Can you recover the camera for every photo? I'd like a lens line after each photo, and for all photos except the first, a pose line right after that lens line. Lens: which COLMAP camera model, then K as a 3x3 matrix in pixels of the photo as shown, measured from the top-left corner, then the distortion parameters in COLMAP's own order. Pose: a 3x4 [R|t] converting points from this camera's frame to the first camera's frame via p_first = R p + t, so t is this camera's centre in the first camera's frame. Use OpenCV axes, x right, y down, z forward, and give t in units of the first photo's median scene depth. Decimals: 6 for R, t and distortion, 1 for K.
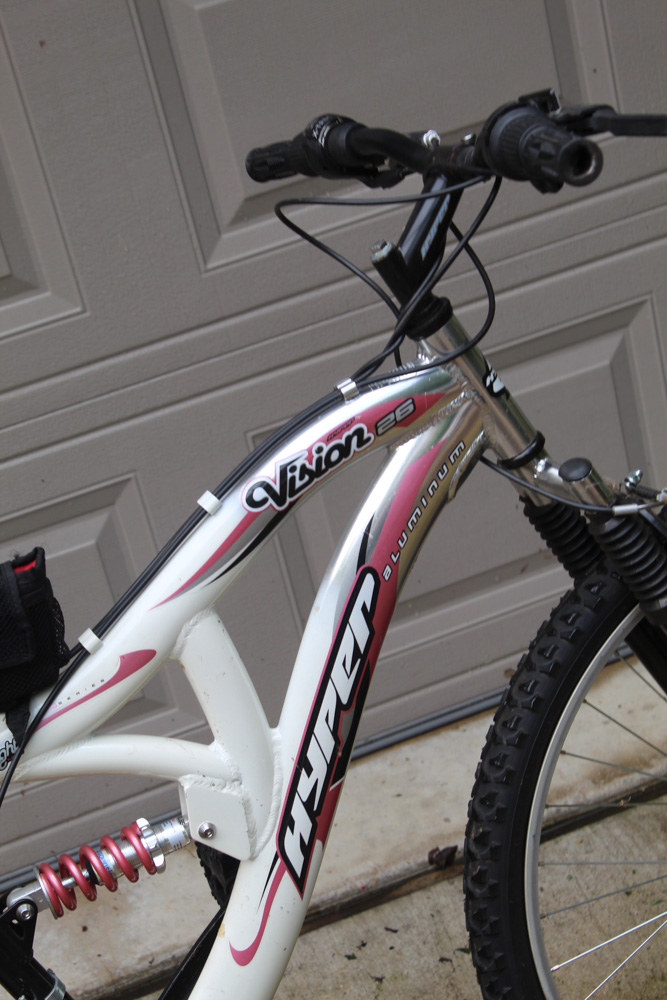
lens RADIAL K [[2109.5, 0, 333.5], [0, 2109.5, 500.0], [0, 0, 1]] dist [0.028557, 0.205801]
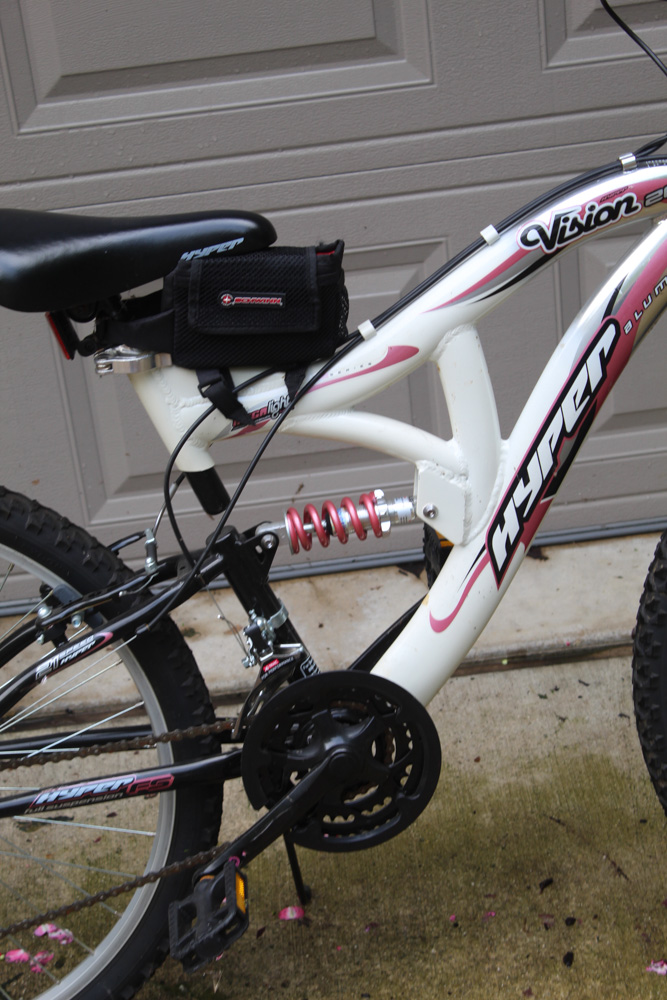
lens RADIAL K [[2109.5, 0, 333.5], [0, 2109.5, 500.0], [0, 0, 1]] dist [0.028557, 0.205801]
pose [[0.965817, 0.214706, -0.145258, 0.057247], [-0.205515, 0.975718, 0.075743, 0.071594], [0.157994, -0.043301, 0.986490, -0.170454]]
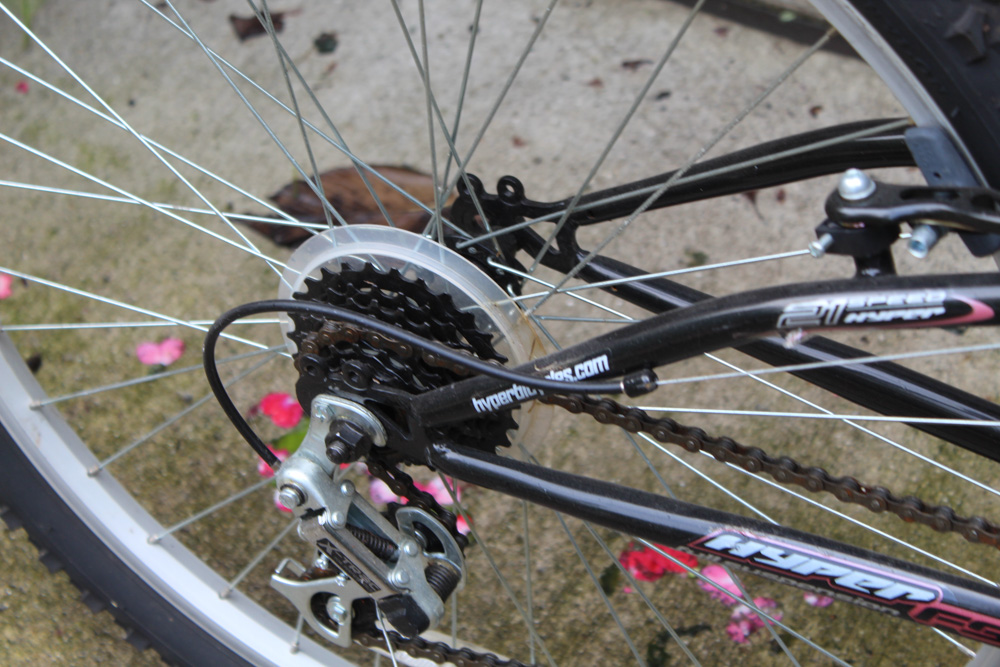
lens RADIAL K [[2377.5, 0, 500.0], [0, 2377.5, 333.5], [0, 0, 1]] dist [0.061916, -0.018313]
pose [[0.680411, 0.650799, -0.336901, -0.110260], [-0.403285, 0.716375, 0.569358, 0.017695], [0.611885, -0.251530, 0.749886, 0.506273]]
